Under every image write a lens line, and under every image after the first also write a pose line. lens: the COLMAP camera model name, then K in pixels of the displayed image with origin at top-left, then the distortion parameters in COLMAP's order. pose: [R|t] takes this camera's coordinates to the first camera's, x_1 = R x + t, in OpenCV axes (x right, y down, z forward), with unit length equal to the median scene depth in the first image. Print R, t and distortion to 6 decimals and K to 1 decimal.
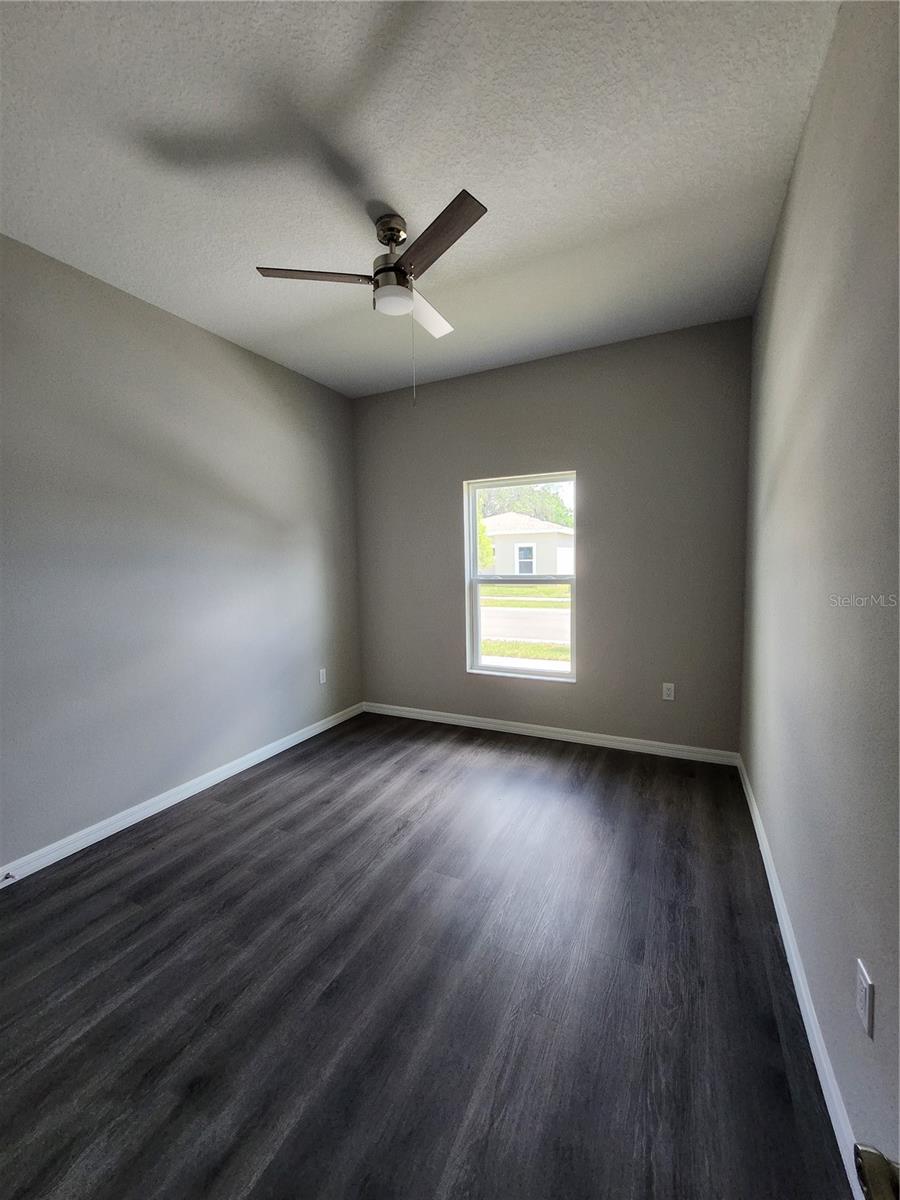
lens RADIAL K [[474.5, 0, 445.6], [0, 474.5, 598.1], [0, 0, 1]] dist [0.004928, 0.000015]
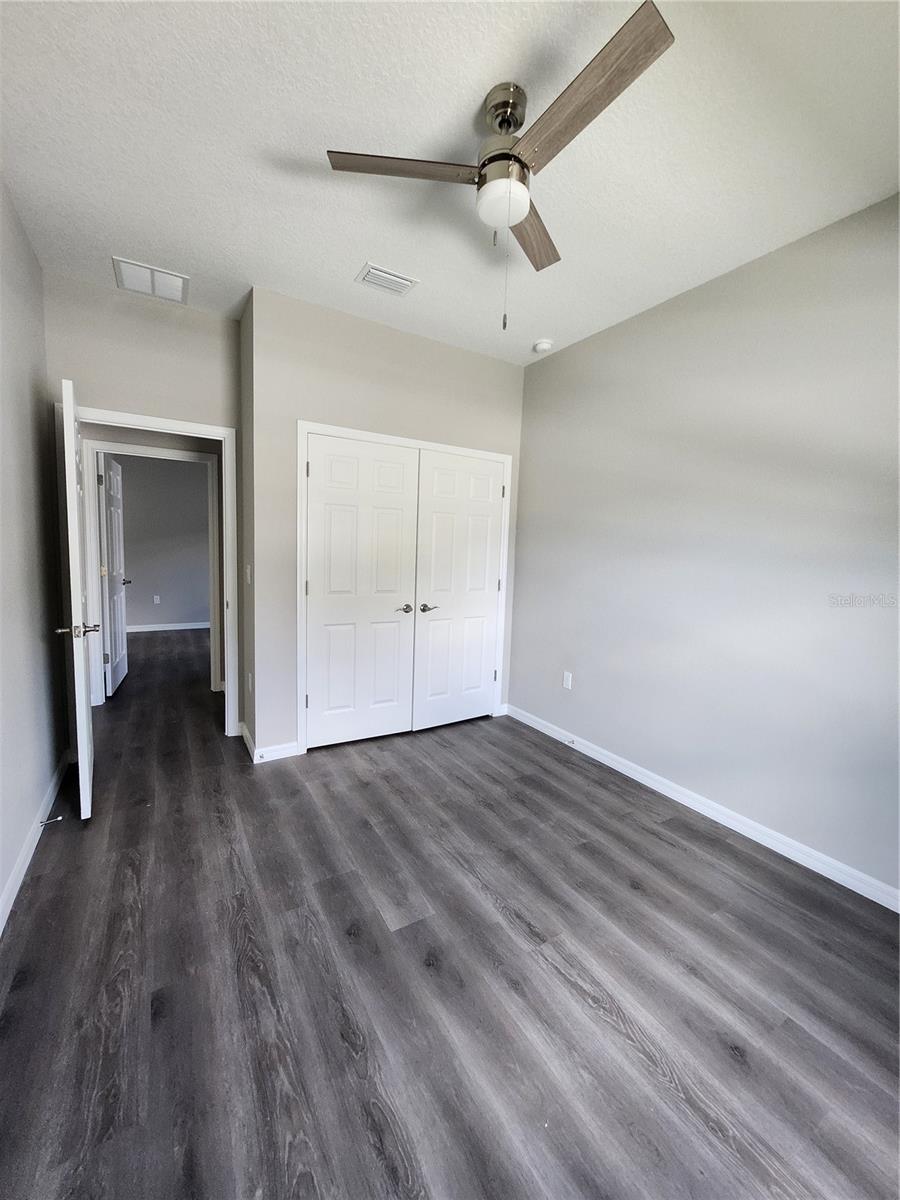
lens RADIAL K [[474.5, 0, 444.5], [0, 474.5, 595.9], [0, 0, 1]] dist [0.004928, 0.000015]
pose [[-0.542533, 0.083922, -0.835832, 0.533450], [-0.091057, 0.983259, 0.157829, -0.100137], [0.835085, 0.161736, -0.525809, 1.210360]]
